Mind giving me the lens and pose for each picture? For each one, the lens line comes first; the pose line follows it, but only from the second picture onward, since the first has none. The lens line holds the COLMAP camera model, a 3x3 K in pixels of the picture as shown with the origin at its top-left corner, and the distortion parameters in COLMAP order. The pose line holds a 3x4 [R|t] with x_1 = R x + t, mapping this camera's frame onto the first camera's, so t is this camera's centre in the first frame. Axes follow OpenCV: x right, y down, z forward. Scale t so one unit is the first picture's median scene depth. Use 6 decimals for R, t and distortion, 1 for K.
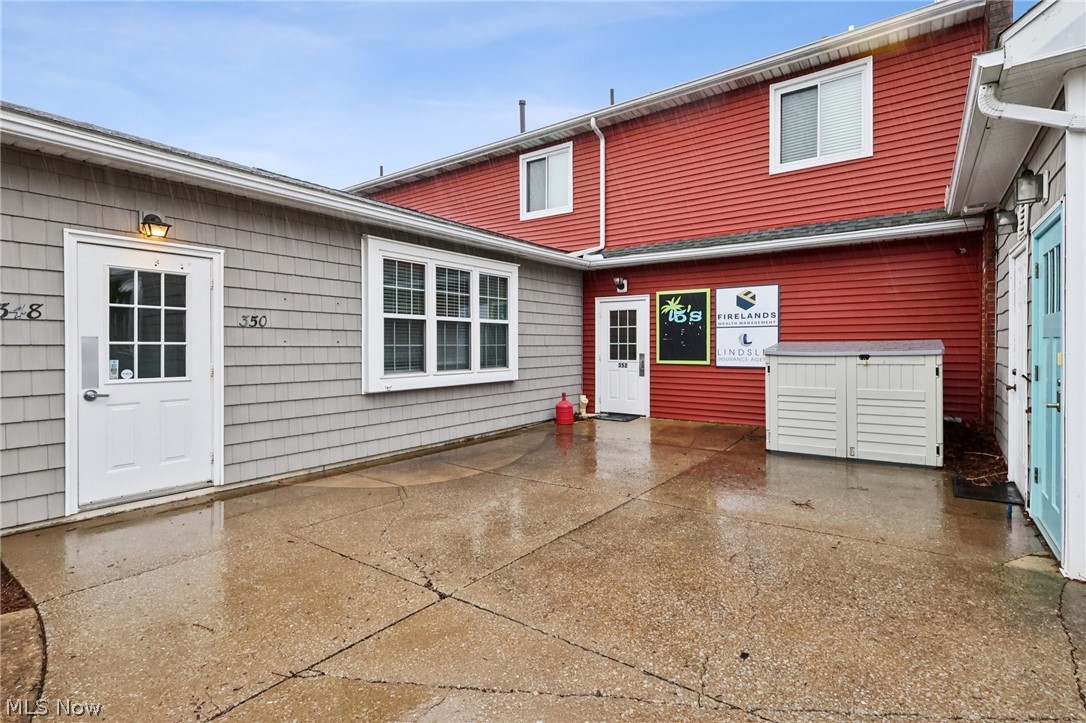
lens RADIAL K [[508.6, 0, 546.6], [0, 508.6, 351.7], [0, 0, 1]] dist [0.001864, -0.000134]
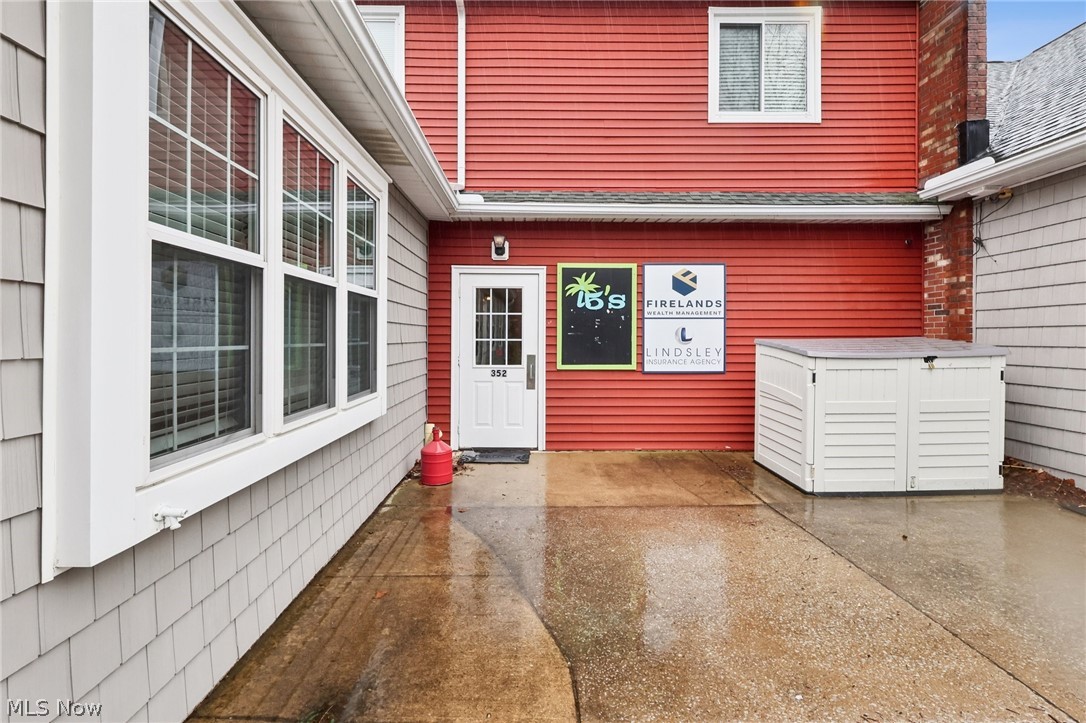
lens RADIAL K [[508.6, 0, 516.4], [0, 508.6, 340.6], [0, 0, 1]] dist [0.001864, -0.000134]
pose [[0.805276, 0.000637, 0.592900, -0.240384], [0.005494, 0.999948, -0.008537, -0.010353], [-0.592875, 0.010132, 0.805231, 0.520179]]
